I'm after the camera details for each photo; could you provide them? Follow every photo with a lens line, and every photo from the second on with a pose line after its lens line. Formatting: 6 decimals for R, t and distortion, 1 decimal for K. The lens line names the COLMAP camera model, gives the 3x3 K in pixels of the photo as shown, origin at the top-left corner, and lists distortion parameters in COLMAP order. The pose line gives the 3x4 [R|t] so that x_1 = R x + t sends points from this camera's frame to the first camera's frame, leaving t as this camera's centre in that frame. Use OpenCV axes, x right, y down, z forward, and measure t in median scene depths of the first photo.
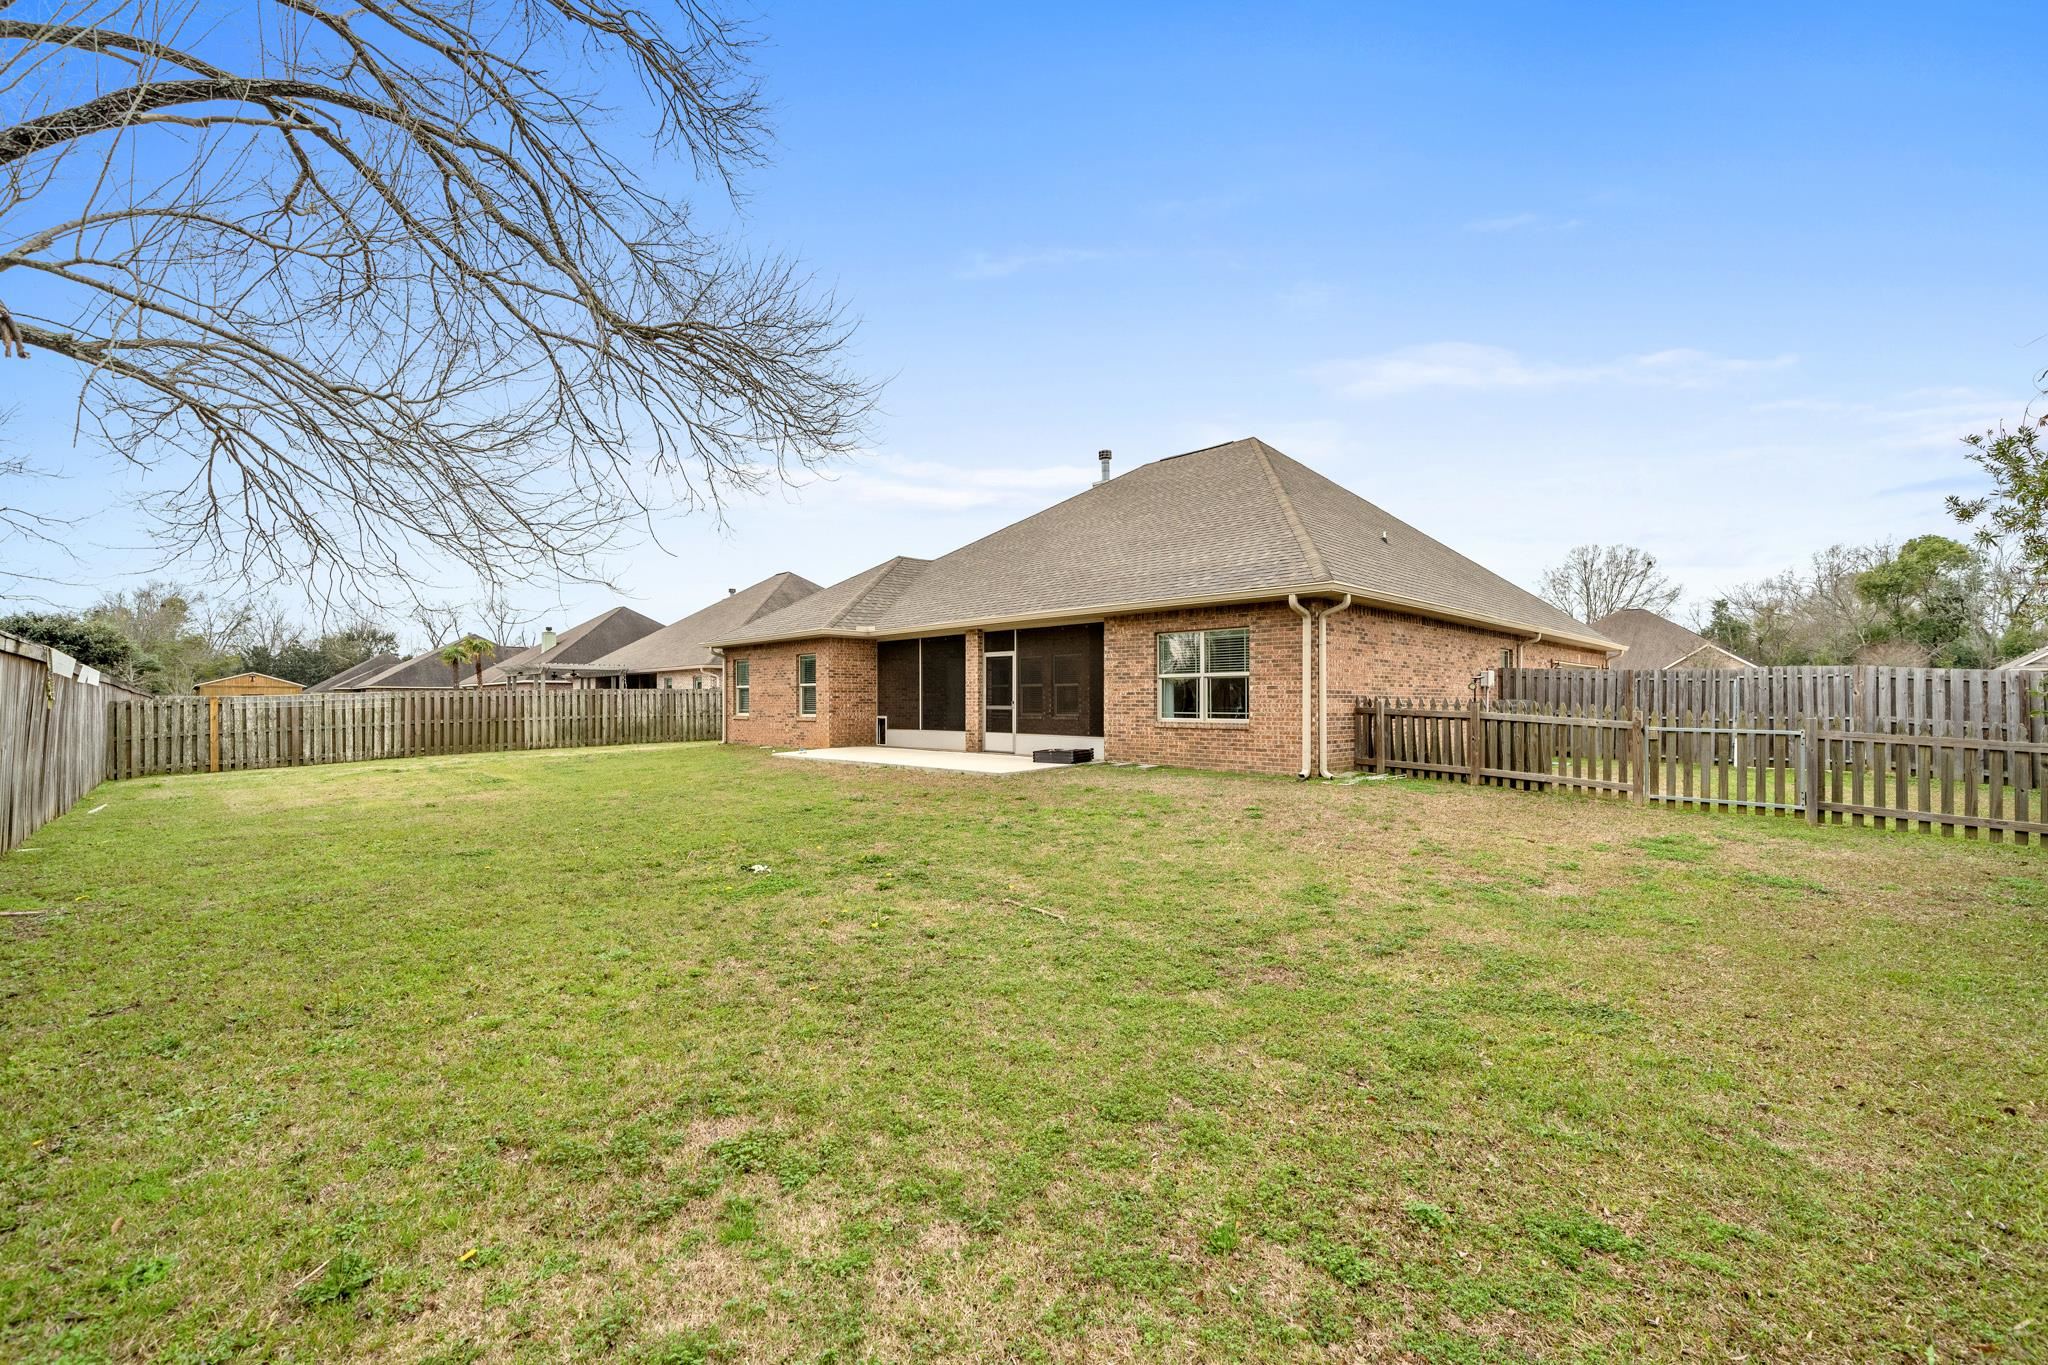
lens RADIAL K [[835.3, 0, 1030.0], [0, 835.3, 690.3], [0, 0, 1]] dist [-0.002851, -0.000235]
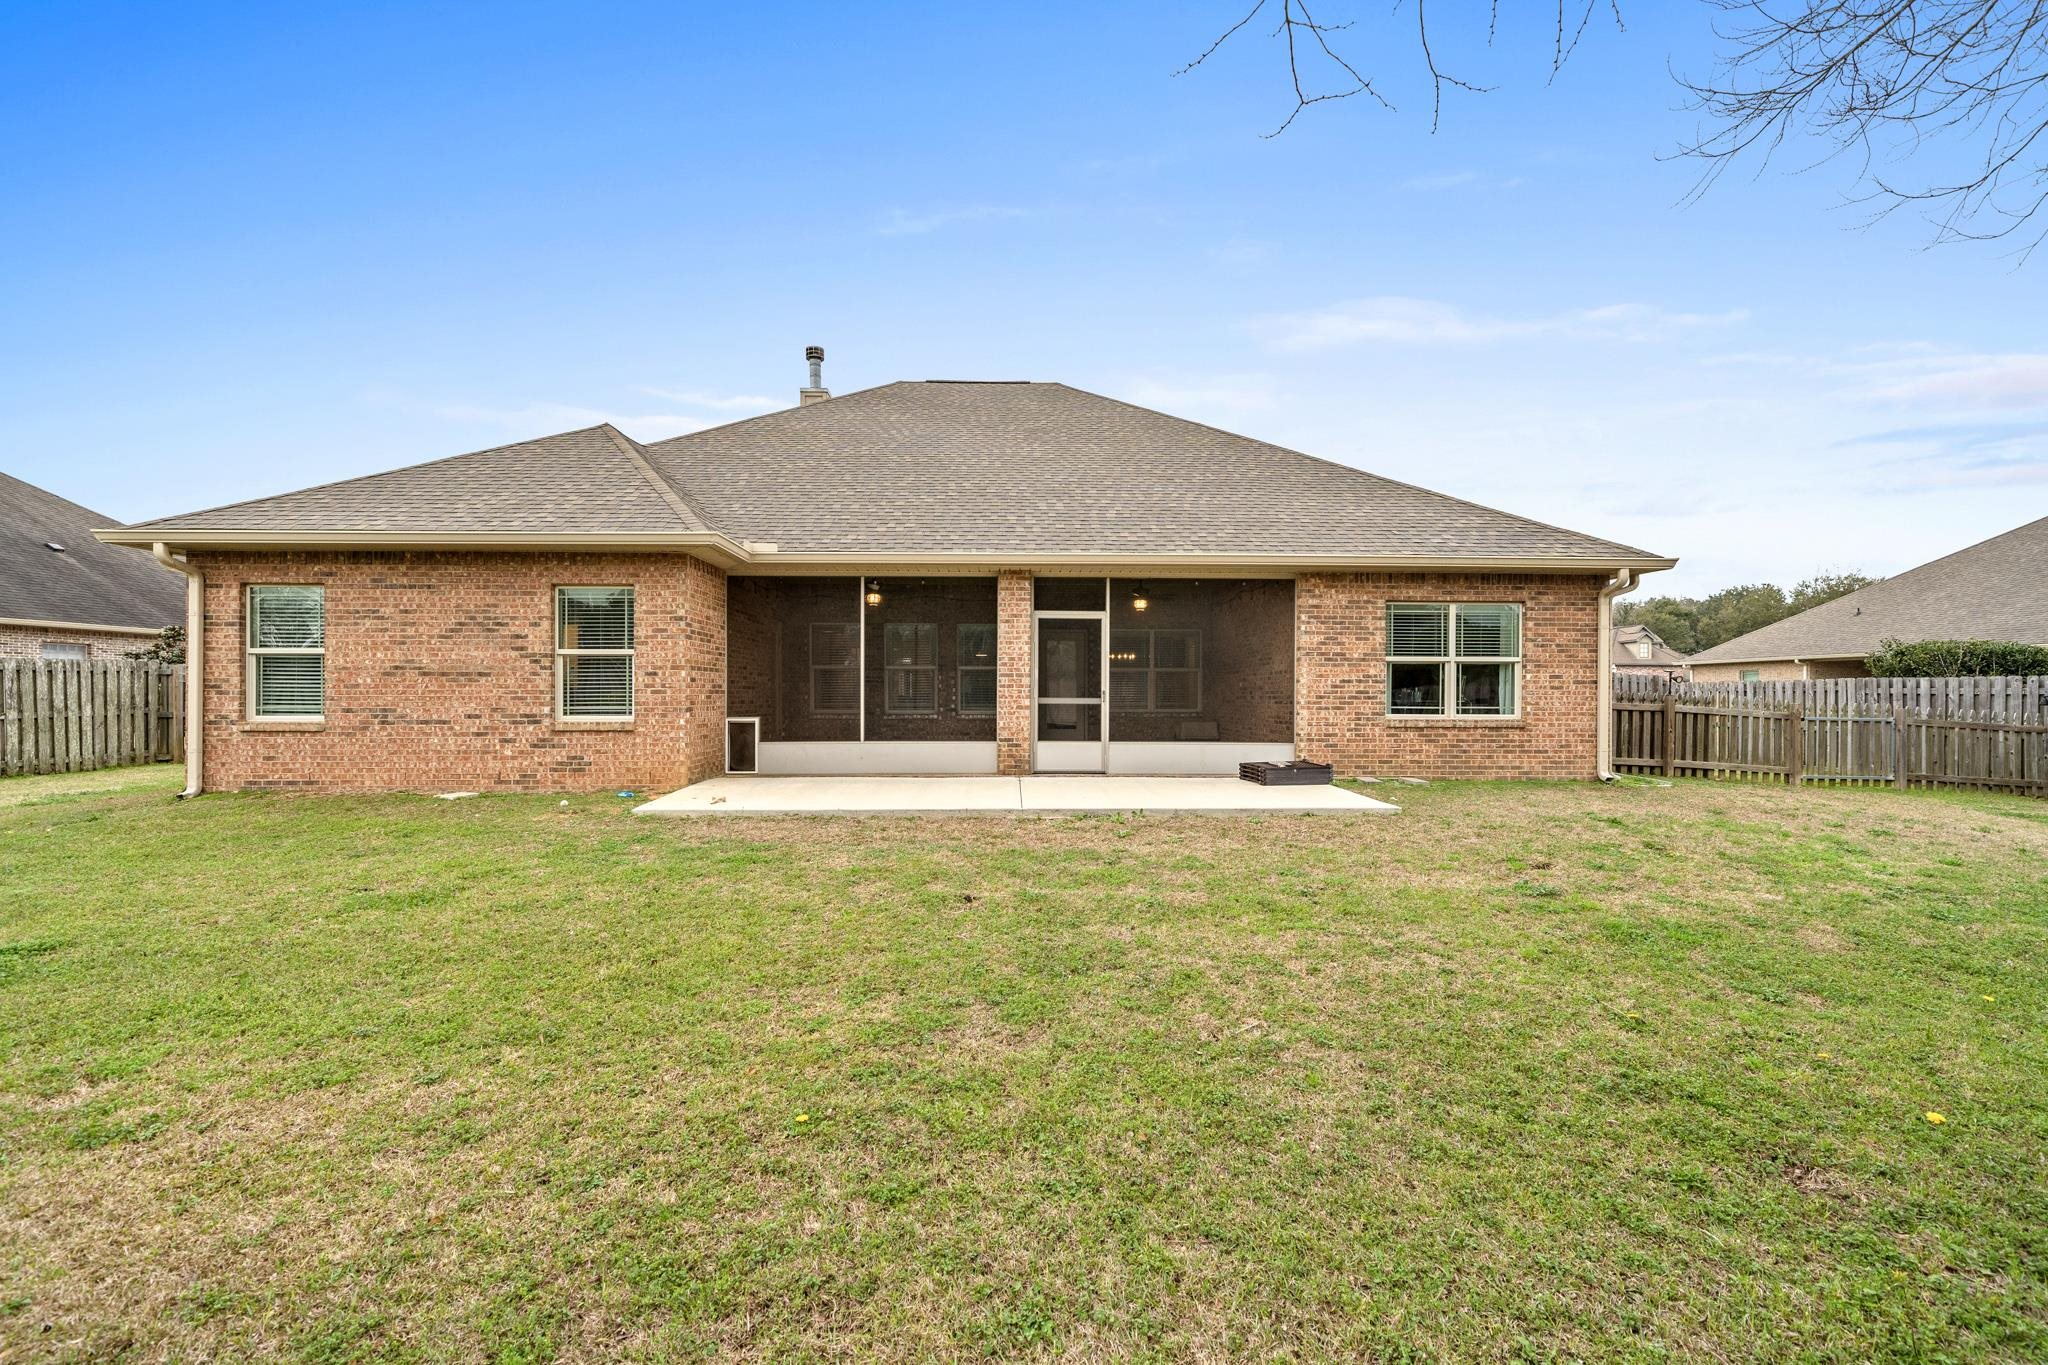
lens RADIAL K [[835.3, 0, 1022.4], [0, 835.3, 694.8], [0, 0, 1]] dist [-0.002851, -0.000235]
pose [[0.689090, 0.005147, 0.724658, -0.518800], [-0.014025, 0.999882, 0.006235, 0.012911], [-0.724540, -0.014460, 0.689081, 0.609020]]
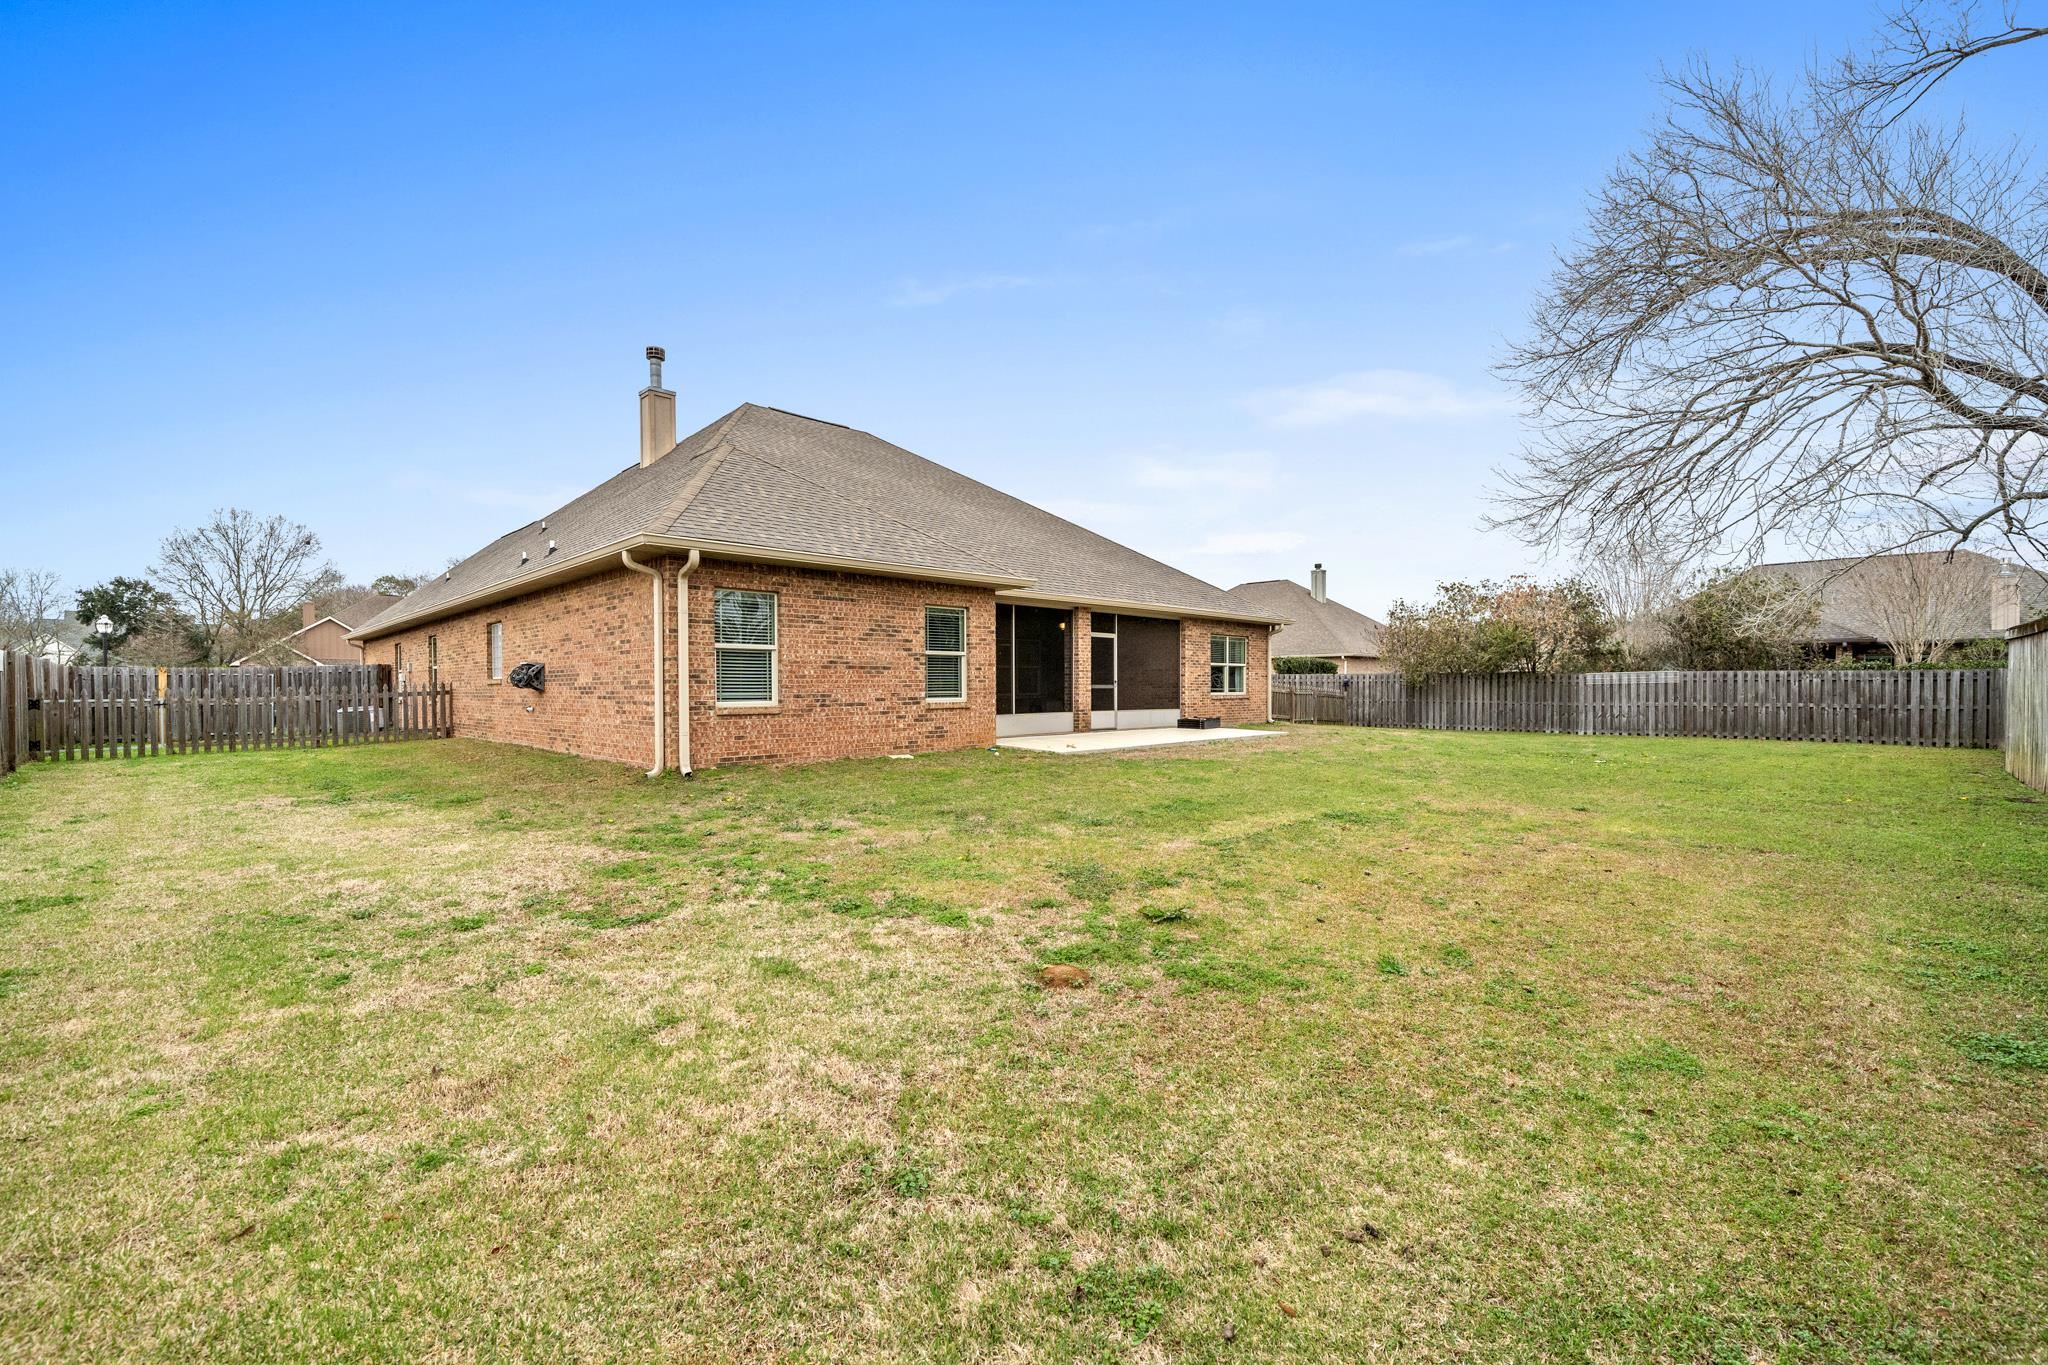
lens RADIAL K [[835.3, 0, 1020.7], [0, 835.3, 693.7], [0, 0, 1]] dist [-0.002851, -0.000235]
pose [[0.007732, -0.003938, 0.999962, -1.092526], [-0.006885, 0.999968, 0.003992, 0.026566], [-0.999946, -0.006916, 0.007704, 1.112367]]
